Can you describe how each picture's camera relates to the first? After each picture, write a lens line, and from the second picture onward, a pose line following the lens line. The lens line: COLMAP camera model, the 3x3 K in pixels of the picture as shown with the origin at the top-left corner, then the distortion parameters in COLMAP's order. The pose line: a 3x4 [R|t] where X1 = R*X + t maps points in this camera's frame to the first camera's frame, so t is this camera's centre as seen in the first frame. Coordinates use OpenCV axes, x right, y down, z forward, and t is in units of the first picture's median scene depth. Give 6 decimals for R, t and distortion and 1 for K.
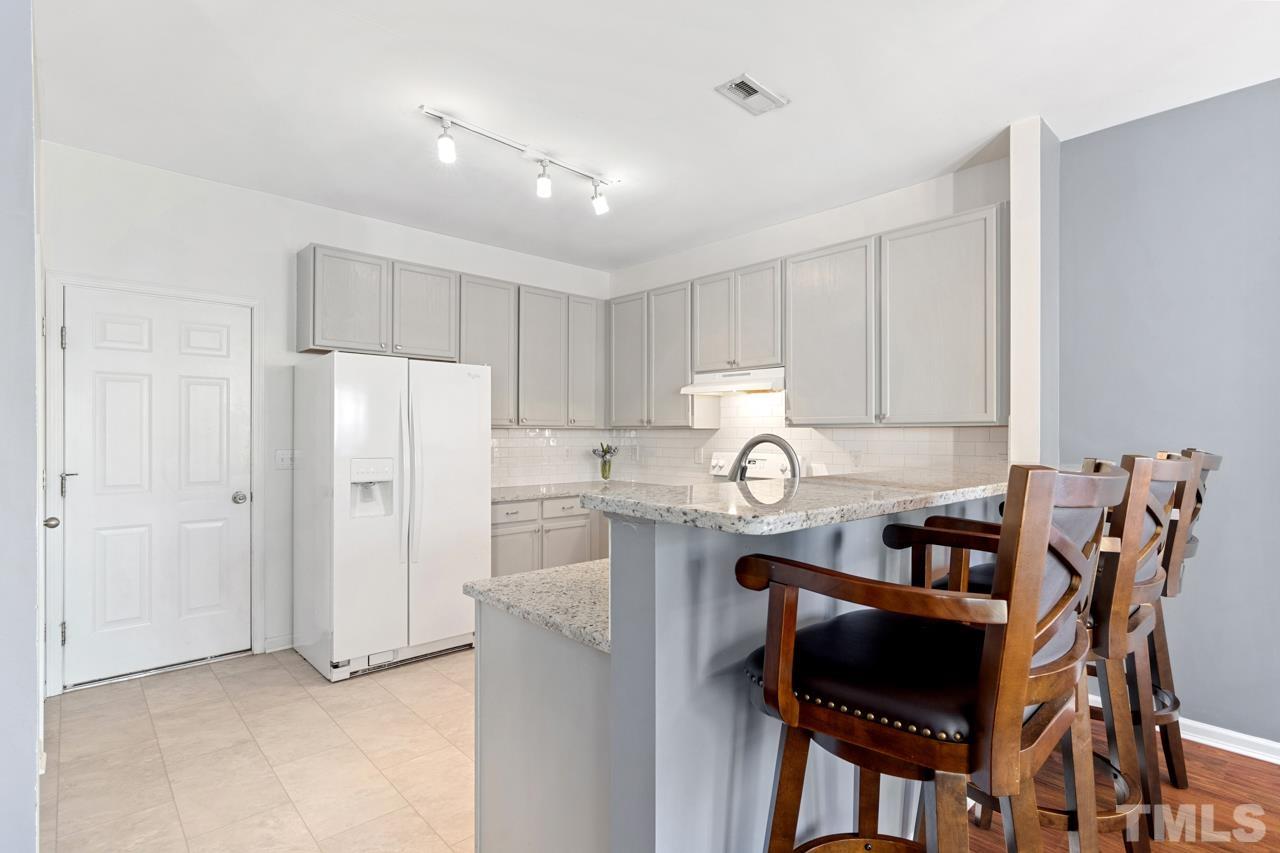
lens RADIAL K [[623.7, 0, 640.0], [0, 623.7, 426.5], [0, 0, 1]] dist [-0.000968, 0.000974]
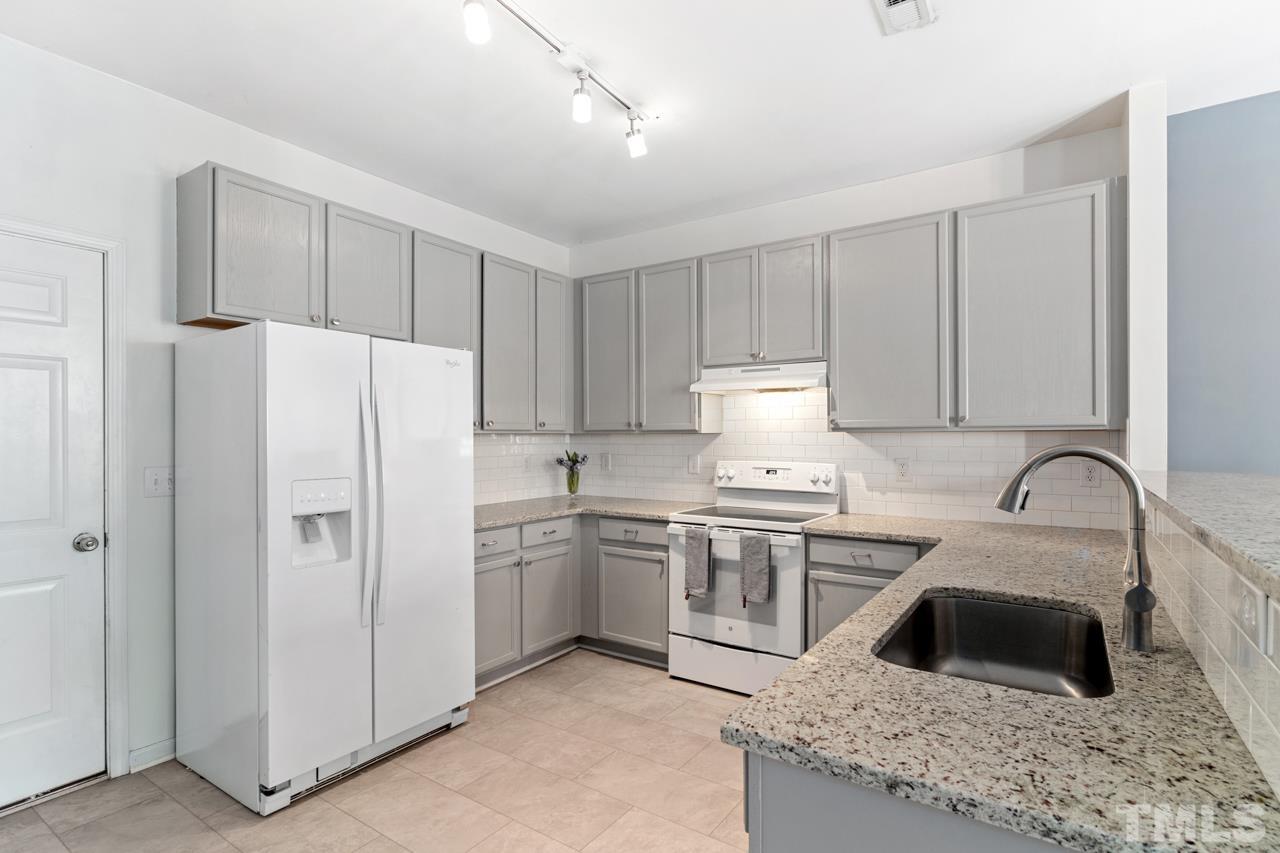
lens RADIAL K [[628.4, 0, 641.4], [0, 628.4, 430.8], [0, 0, 1]] dist [0.000627, 0.001006]
pose [[0.973725, -0.002808, 0.227710, -0.208733], [0.002160, 0.999993, 0.003094, -0.002959], [-0.227717, -0.002521, 0.973724, 0.210293]]
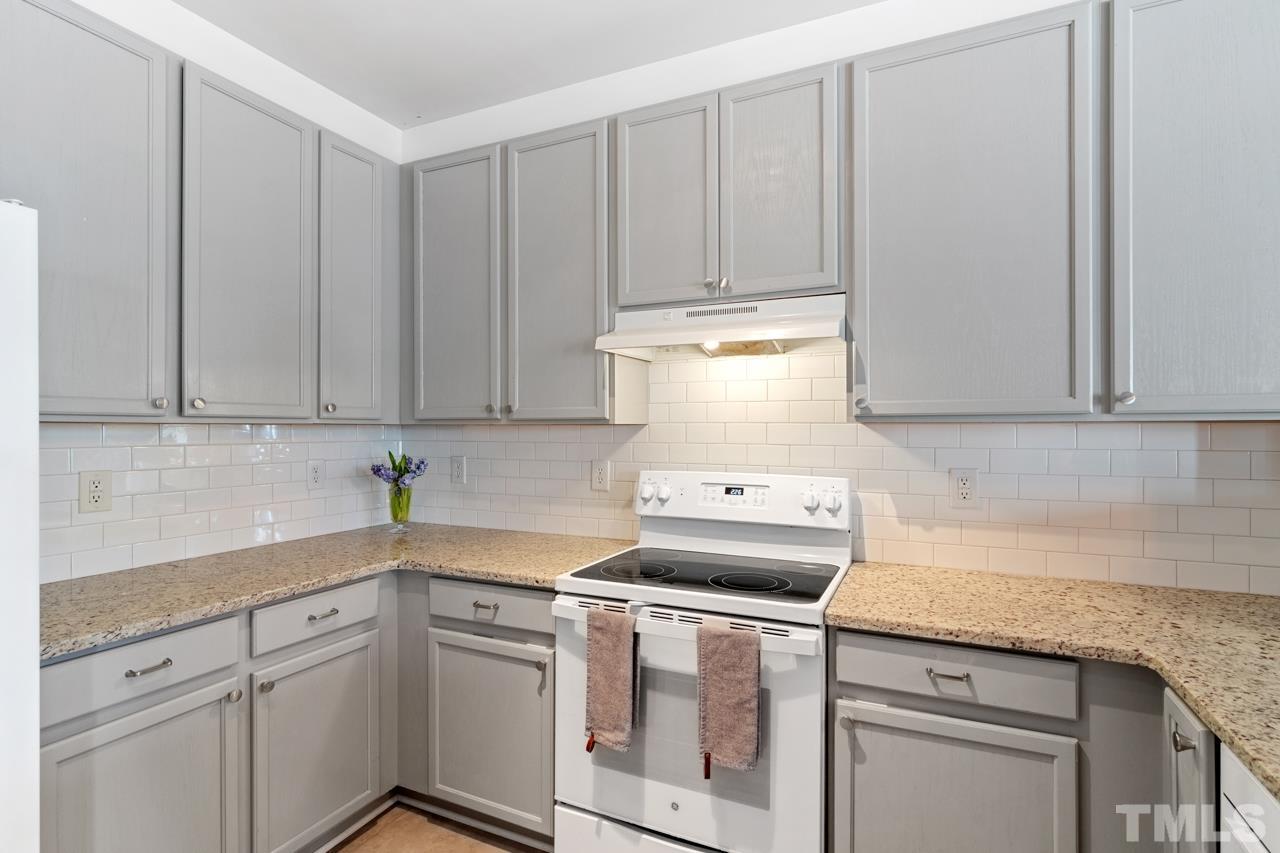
lens RADIAL K [[623.7, 0, 640.0], [0, 623.7, 426.5], [0, 0, 1]] dist [-0.000968, 0.000974]
pose [[0.925505, -0.002032, 0.378730, -0.088173], [-0.001785, 0.999951, 0.009727, 0.000492], [-0.378731, -0.009679, 0.925456, 0.607922]]
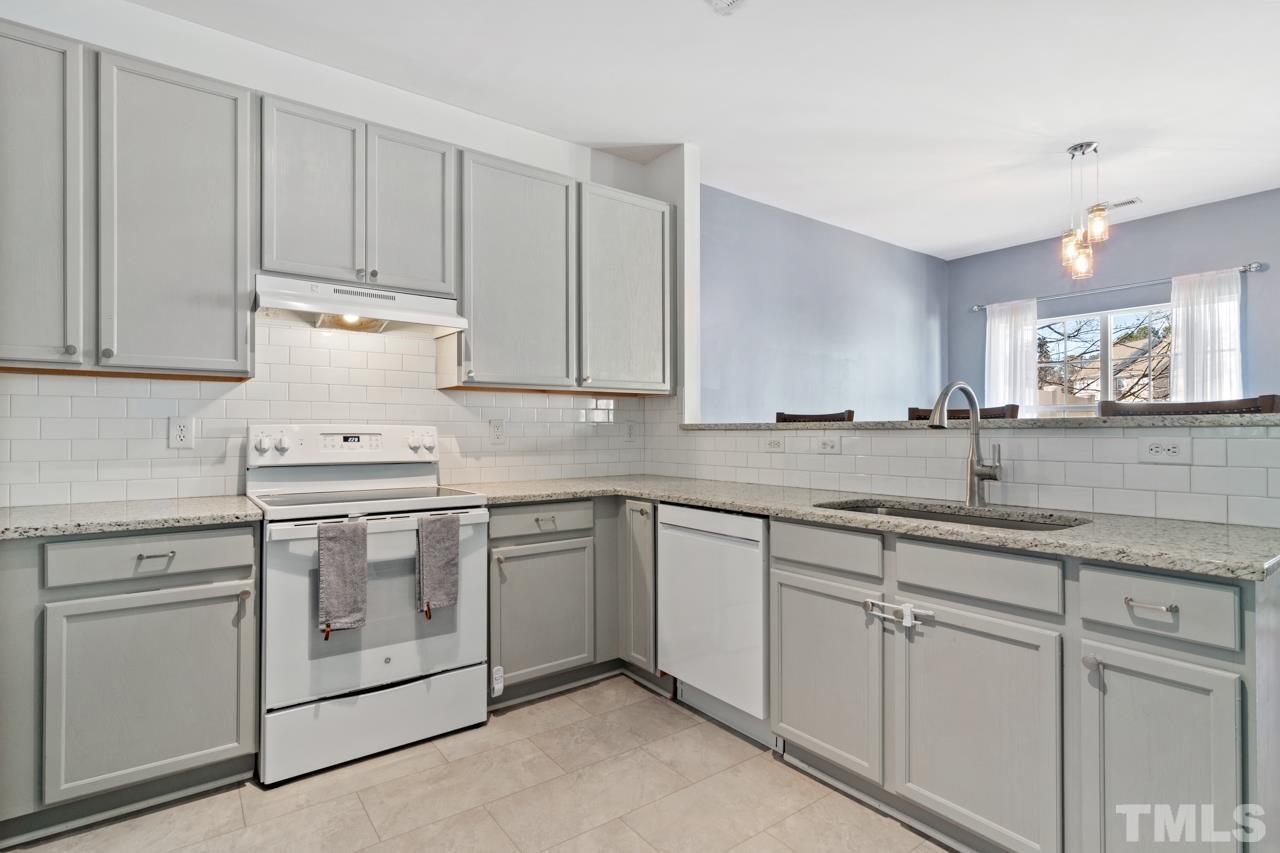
lens RADIAL K [[623.7, 0, 640.0], [0, 623.7, 426.5], [0, 0, 1]] dist [-0.000968, 0.000974]
pose [[0.105661, 0.005270, 0.994388, -0.443162], [-0.010536, 0.999936, -0.004180, 0.048113], [-0.994346, -0.010035, 0.105710, 0.699312]]
